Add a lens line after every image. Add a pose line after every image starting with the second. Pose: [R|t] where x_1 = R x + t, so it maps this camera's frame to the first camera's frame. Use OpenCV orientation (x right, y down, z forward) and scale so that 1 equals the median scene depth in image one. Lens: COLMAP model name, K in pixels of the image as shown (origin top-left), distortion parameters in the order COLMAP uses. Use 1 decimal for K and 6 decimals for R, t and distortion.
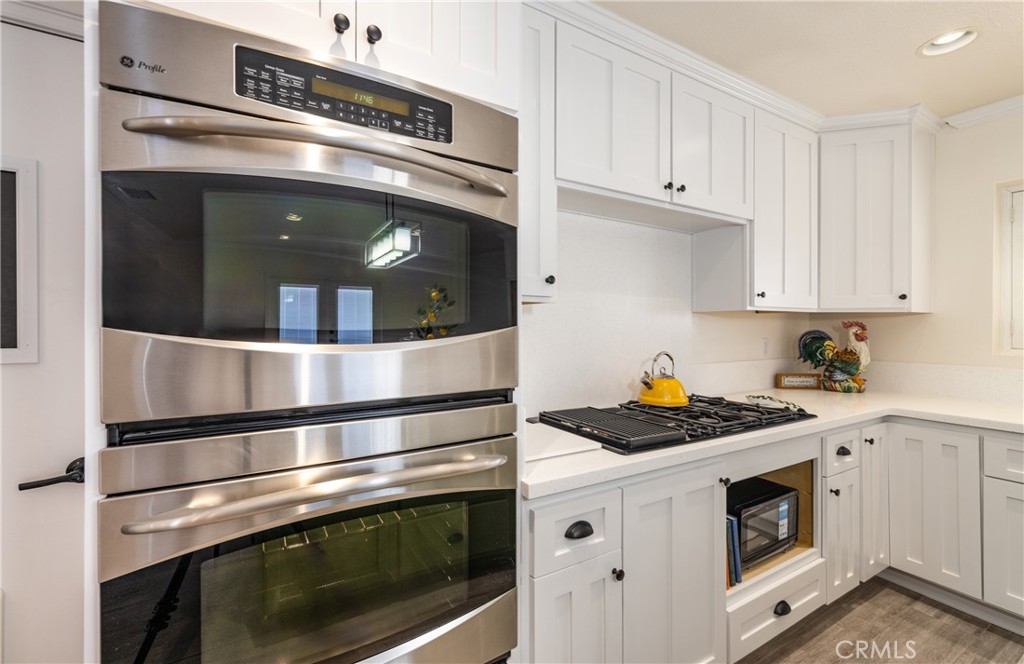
lens RADIAL K [[411.4, 0, 494.5], [0, 411.4, 324.3], [0, 0, 1]] dist [0.000201, 0.000397]
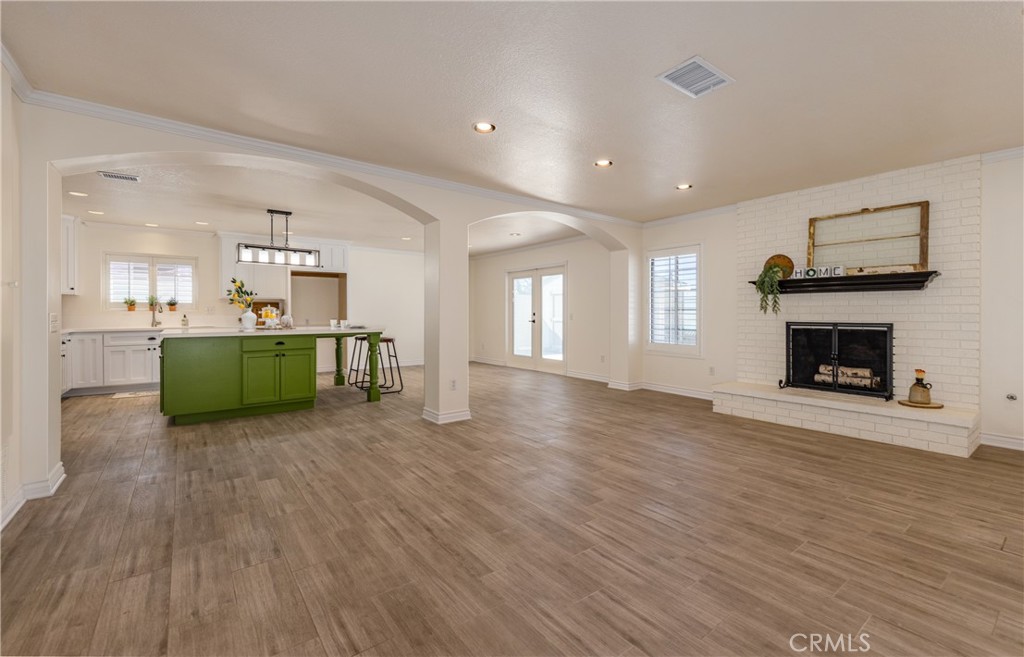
lens RADIAL K [[433.8, 0, 520.6], [0, 433.8, 314.7], [0, 0, 1]] dist [0.002565, -0.000495]
pose [[-0.162440, -0.005467, 0.986703, -2.803176], [0.001260, 0.999983, 0.005748, 0.111098], [-0.986718, 0.002177, -0.162430, -1.733907]]
